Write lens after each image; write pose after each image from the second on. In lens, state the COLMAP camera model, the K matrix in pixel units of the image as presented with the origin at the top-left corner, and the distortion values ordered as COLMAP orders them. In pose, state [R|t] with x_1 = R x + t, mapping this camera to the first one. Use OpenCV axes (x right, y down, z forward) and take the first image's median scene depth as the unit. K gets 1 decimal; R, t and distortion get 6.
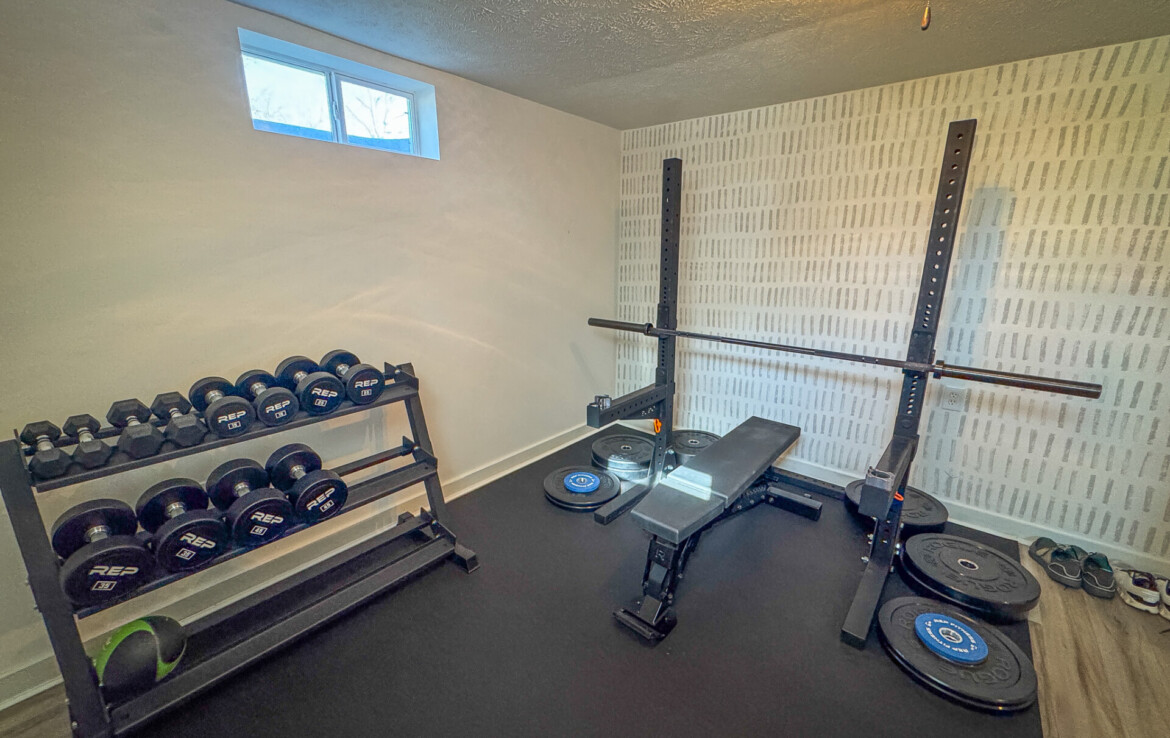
lens RADIAL K [[465.1, 0, 585.9], [0, 465.1, 370.9], [0, 0, 1]] dist [0.000820, -0.000219]
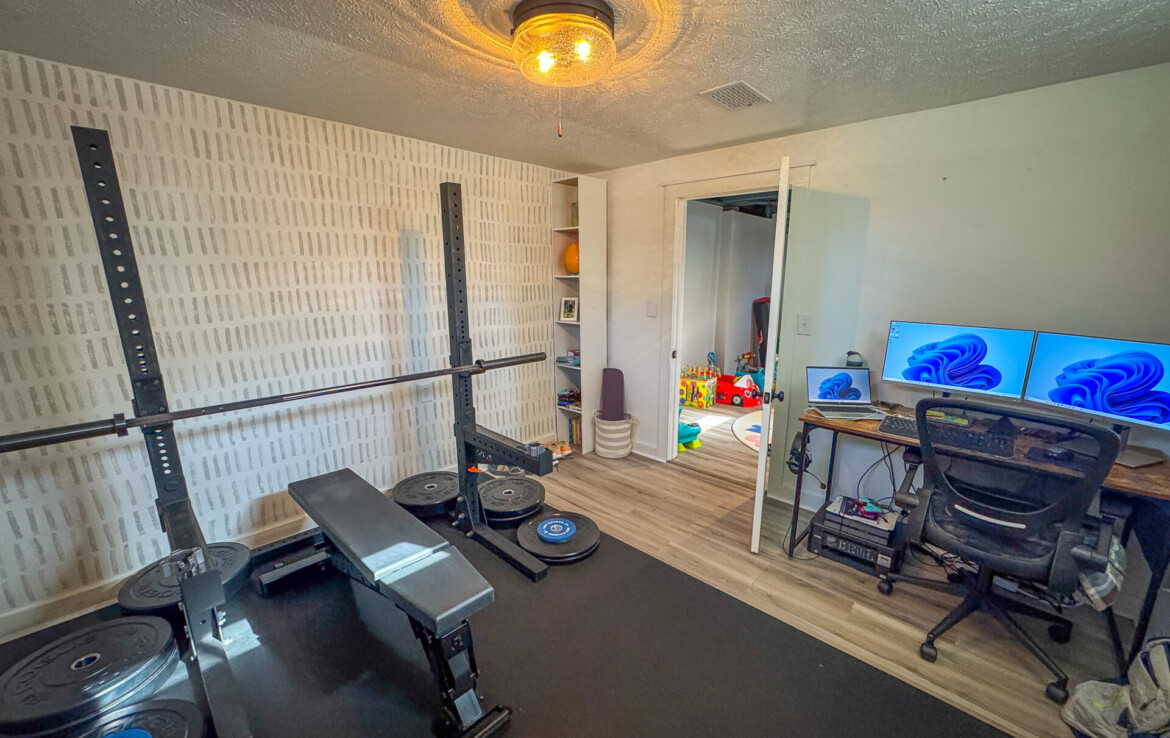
lens RADIAL K [[465.1, 0, 585.6], [0, 465.1, 370.4], [0, 0, 1]] dist [0.000820, -0.000219]
pose [[0.077965, -0.214246, 0.973663, -0.367536], [0.255816, 0.948236, 0.188167, -0.116677], [-0.963576, 0.234408, 0.128737, 0.379142]]
